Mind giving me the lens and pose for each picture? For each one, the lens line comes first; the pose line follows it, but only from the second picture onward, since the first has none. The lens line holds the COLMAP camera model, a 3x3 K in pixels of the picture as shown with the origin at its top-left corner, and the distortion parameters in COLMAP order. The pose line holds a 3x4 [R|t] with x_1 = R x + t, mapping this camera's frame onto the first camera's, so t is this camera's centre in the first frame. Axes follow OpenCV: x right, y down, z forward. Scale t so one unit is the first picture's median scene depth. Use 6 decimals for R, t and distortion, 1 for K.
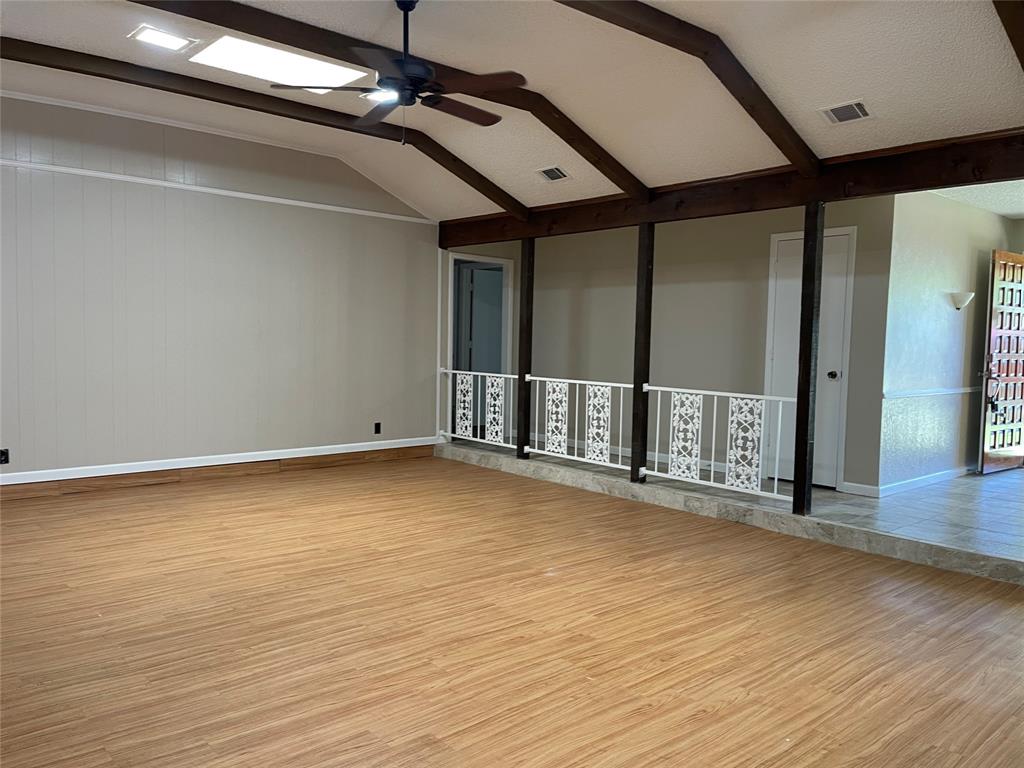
lens RADIAL K [[793.4, 0, 512.0], [0, 793.4, 382.3], [0, 0, 1]] dist [0.002360, -0.012133]
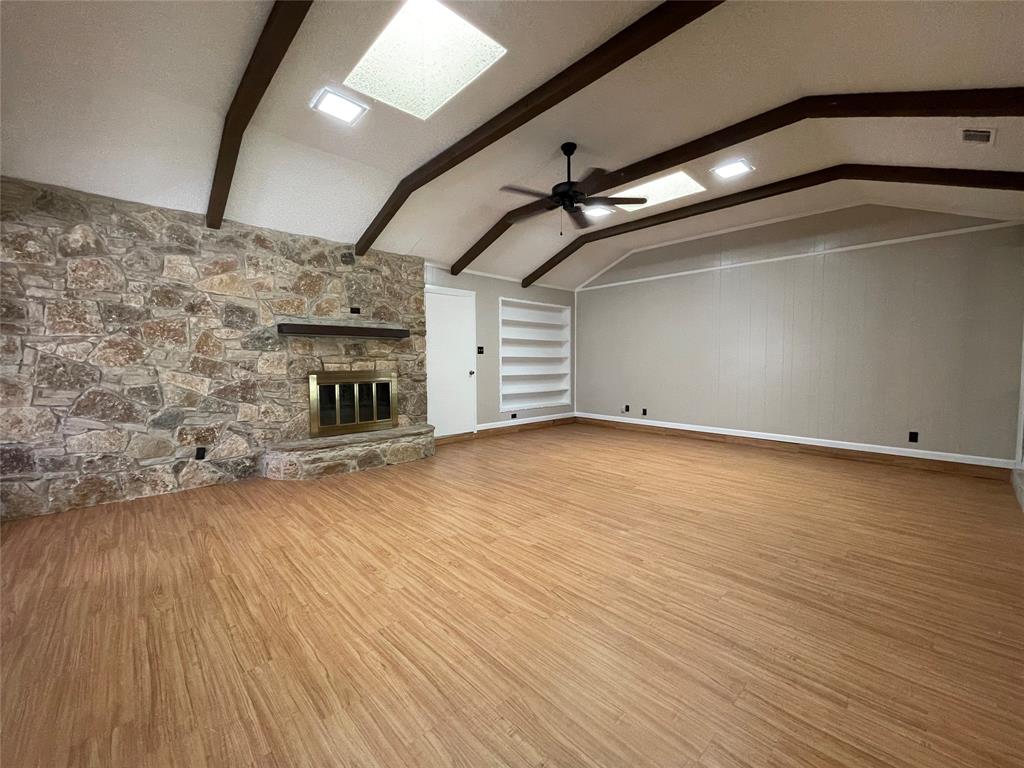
lens RADIAL K [[411.9, 0, 507.7], [0, 411.9, 385.9], [0, 0, 1]] dist [-0.009534, -0.000007]
pose [[0.045597, 0.048161, -0.997798, 0.594684], [-0.061928, 0.997052, 0.045295, -0.008950], [0.997039, 0.059727, 0.048445, 0.668104]]
